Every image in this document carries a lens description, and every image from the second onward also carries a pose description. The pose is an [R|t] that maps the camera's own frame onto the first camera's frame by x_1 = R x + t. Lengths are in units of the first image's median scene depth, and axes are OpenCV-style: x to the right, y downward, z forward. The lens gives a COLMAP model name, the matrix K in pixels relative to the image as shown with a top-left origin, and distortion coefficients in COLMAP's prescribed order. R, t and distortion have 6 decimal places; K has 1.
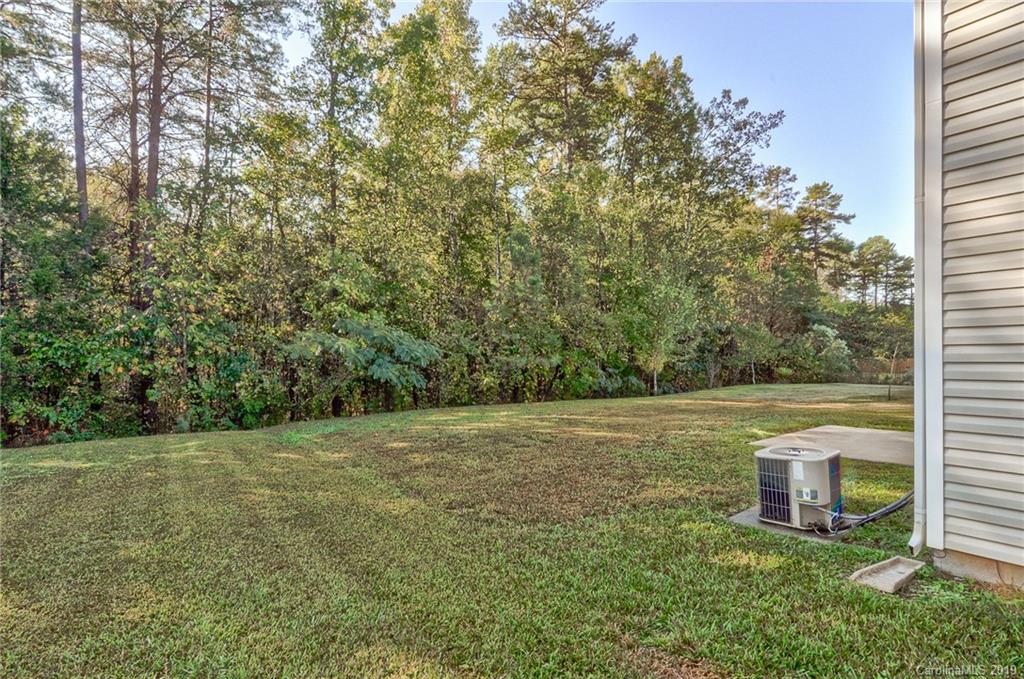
lens RADIAL K [[479.2, 0, 488.4], [0, 479.2, 337.7], [0, 0, 1]] dist [0.001542, -0.000134]
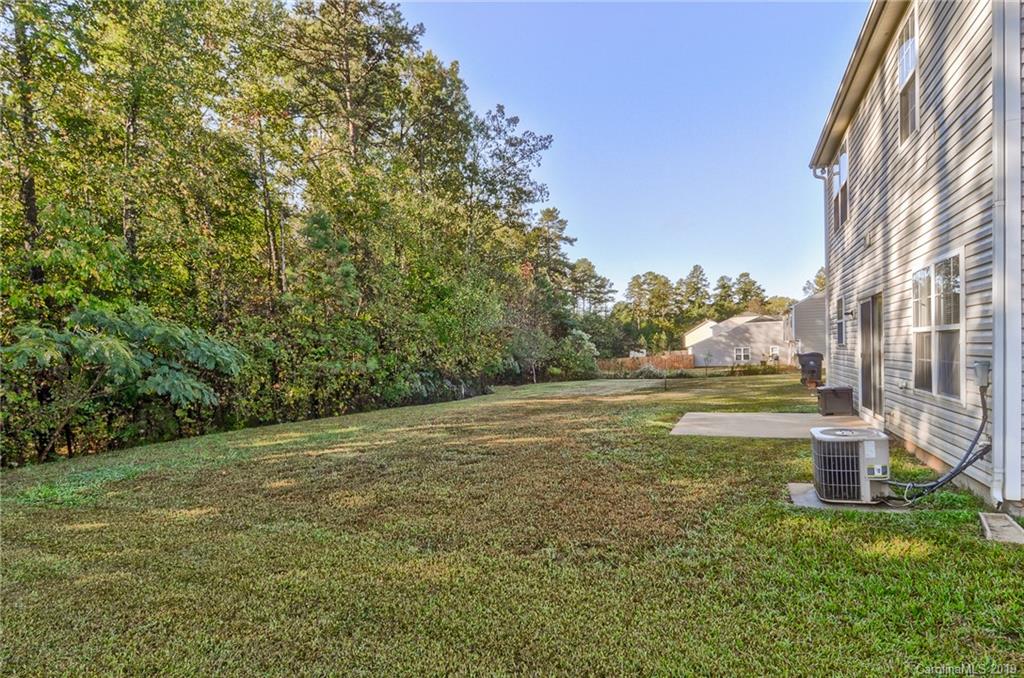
lens RADIAL K [[507.4, 0, 539.6], [0, 507.4, 345.4], [0, 0, 1]] dist [0.004491, -0.000156]
pose [[0.869625, -0.005676, 0.493680, -0.397414], [0.001177, 0.999955, 0.009423, 0.023591], [-0.493711, -0.007613, 0.869593, 0.271519]]
